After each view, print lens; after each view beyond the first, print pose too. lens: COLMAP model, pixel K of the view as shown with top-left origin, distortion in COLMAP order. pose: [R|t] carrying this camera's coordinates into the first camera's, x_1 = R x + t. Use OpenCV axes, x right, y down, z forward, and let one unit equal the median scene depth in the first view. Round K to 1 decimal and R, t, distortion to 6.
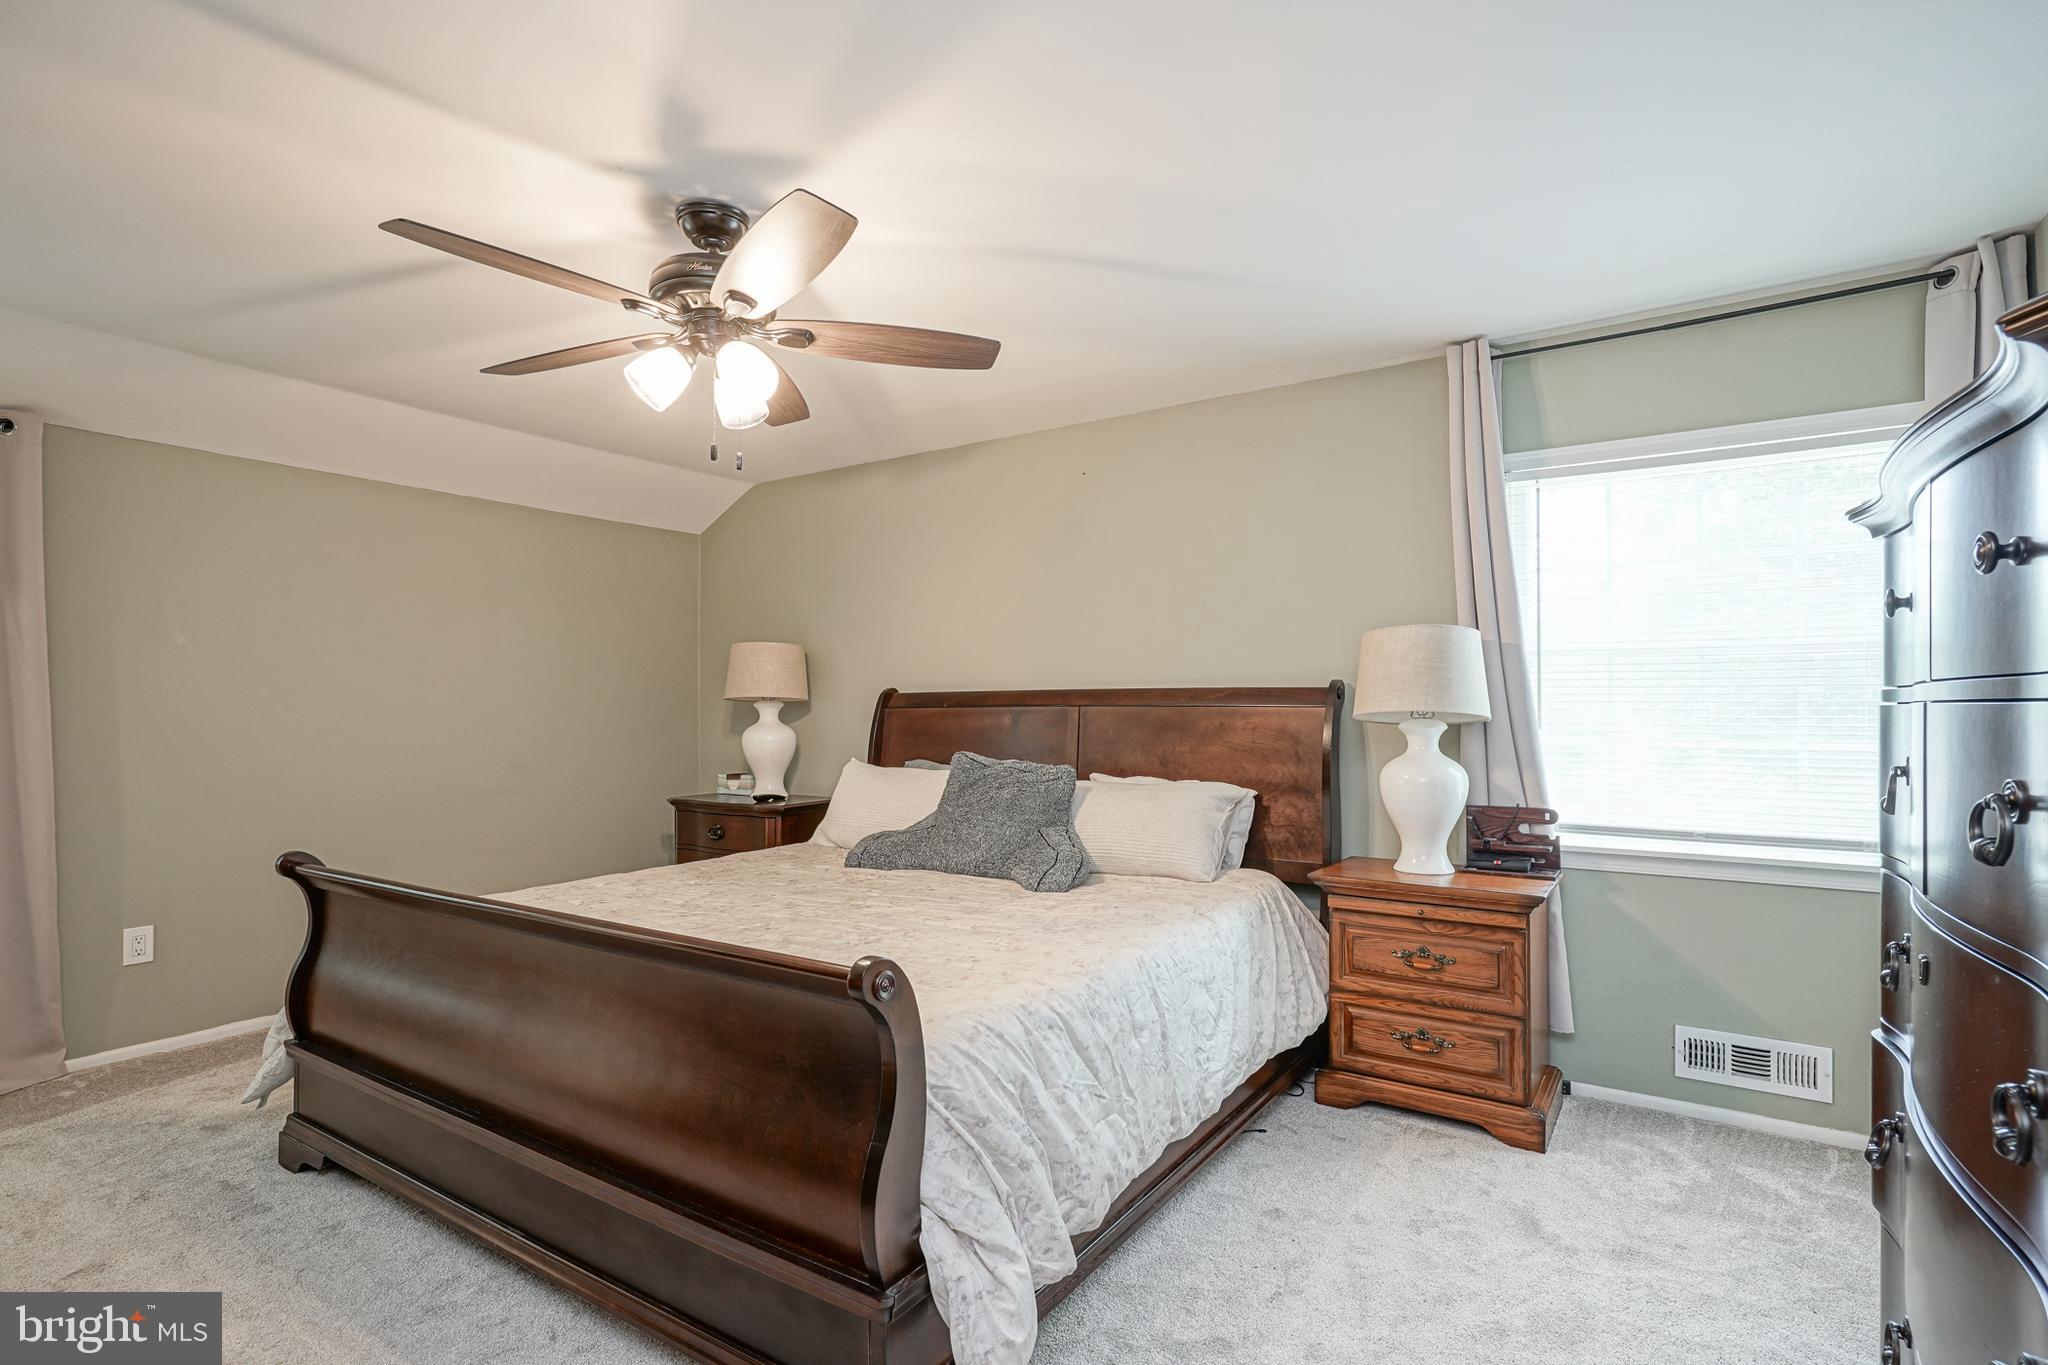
lens RADIAL K [[1010.5, 0, 1018.9], [0, 1010.5, 683.4], [0, 0, 1]] dist [-0.008508, 0.004801]
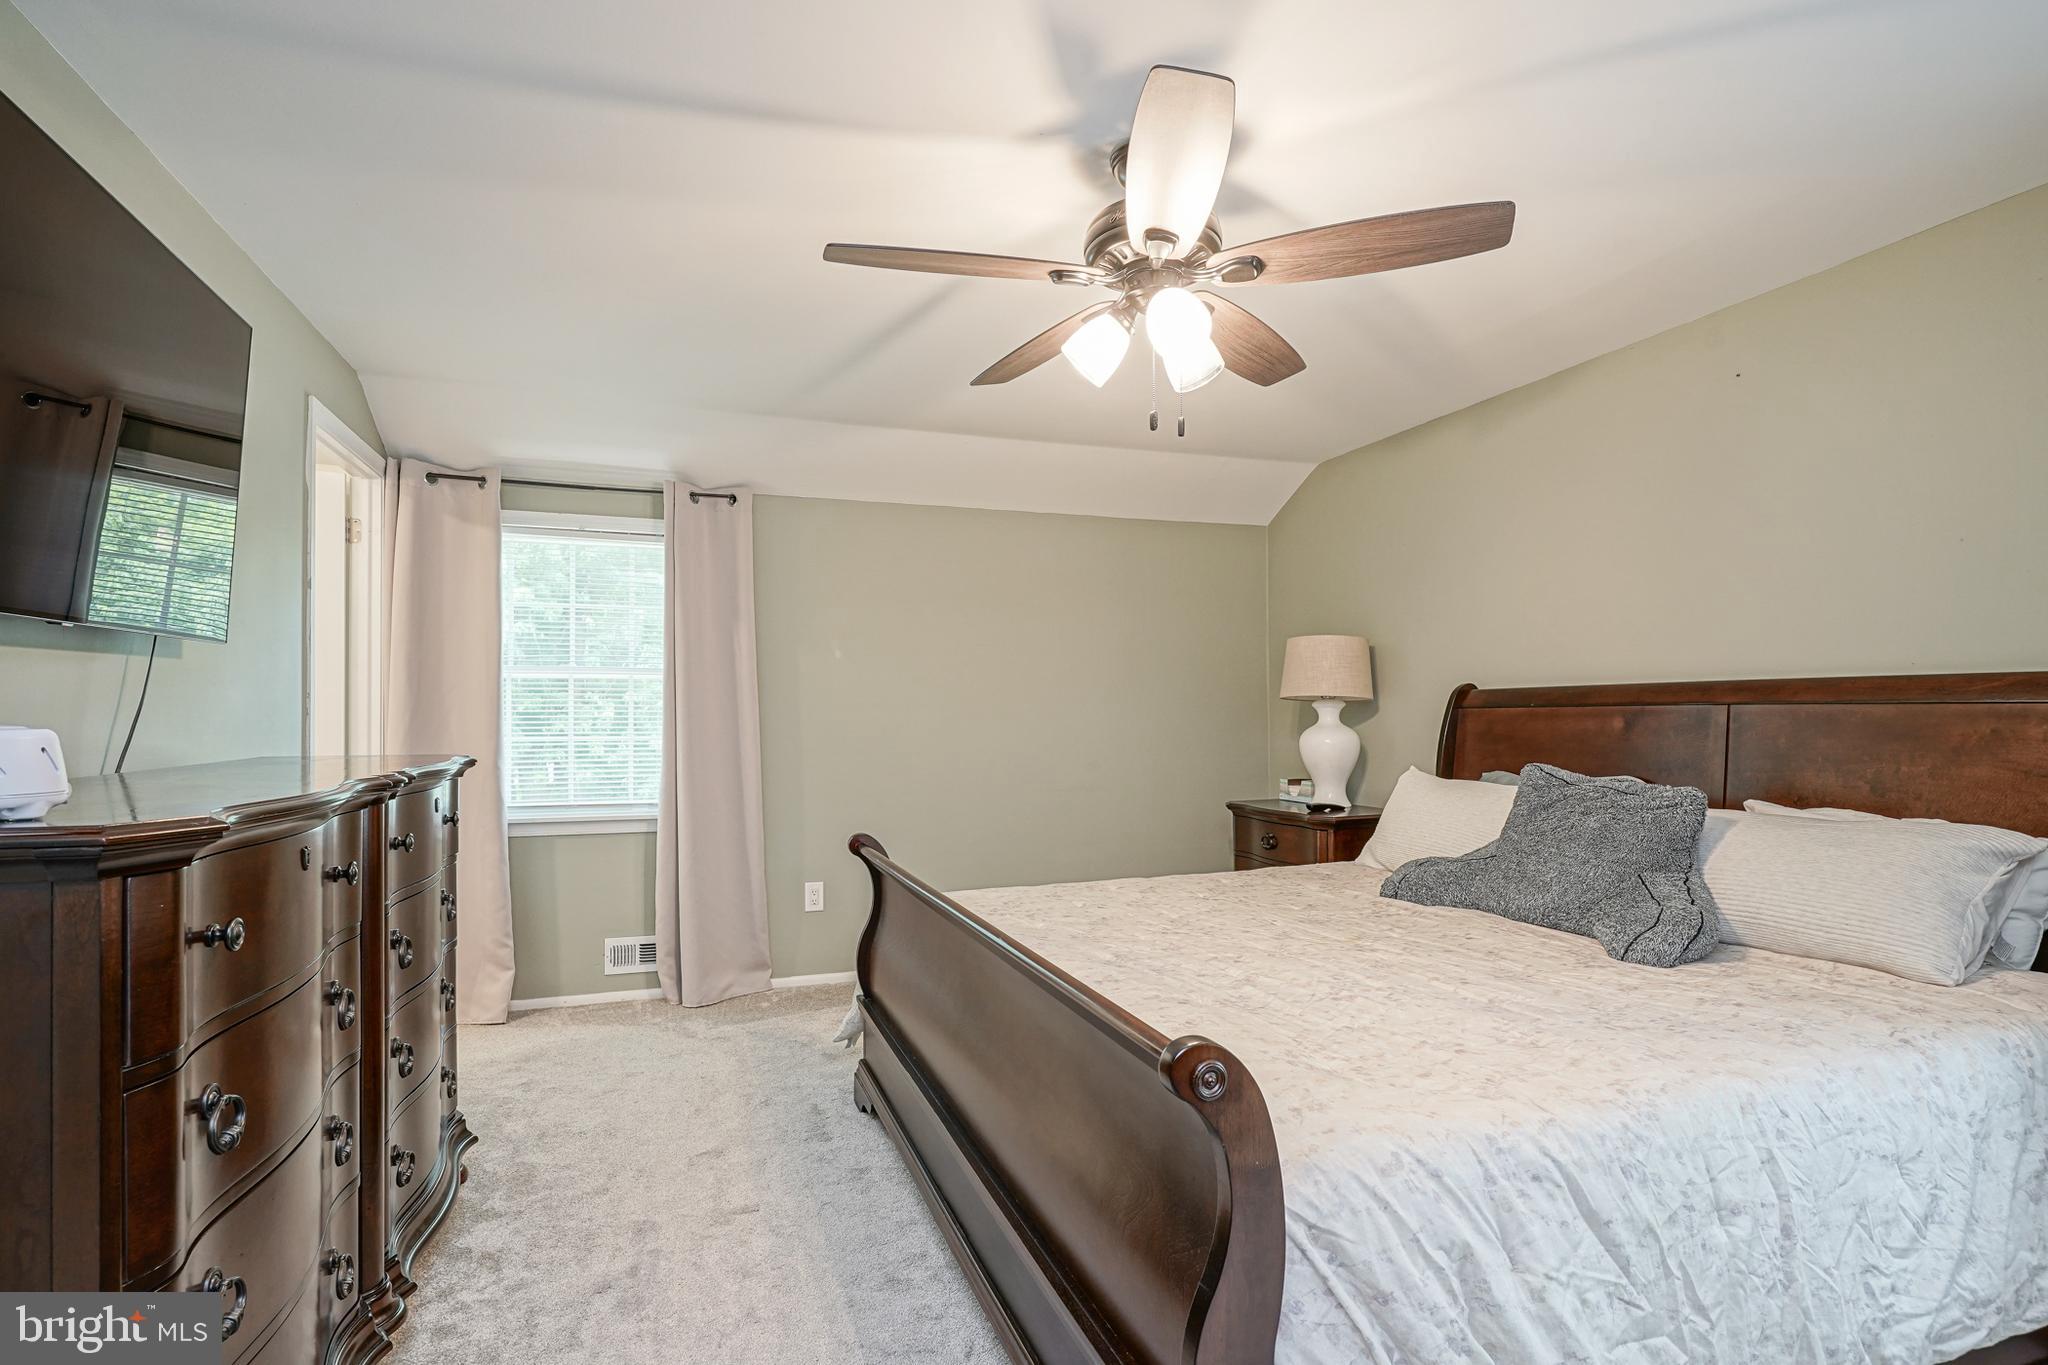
lens RADIAL K [[1010.5, 0, 996.7], [0, 1010.5, 699.8], [0, 0, 1]] dist [-0.008508, 0.004801]
pose [[0.798281, -0.008032, -0.602231, 0.109413], [0.017513, 0.999798, 0.009880, 0.004891], [0.602030, -0.018434, 0.798260, 0.179837]]
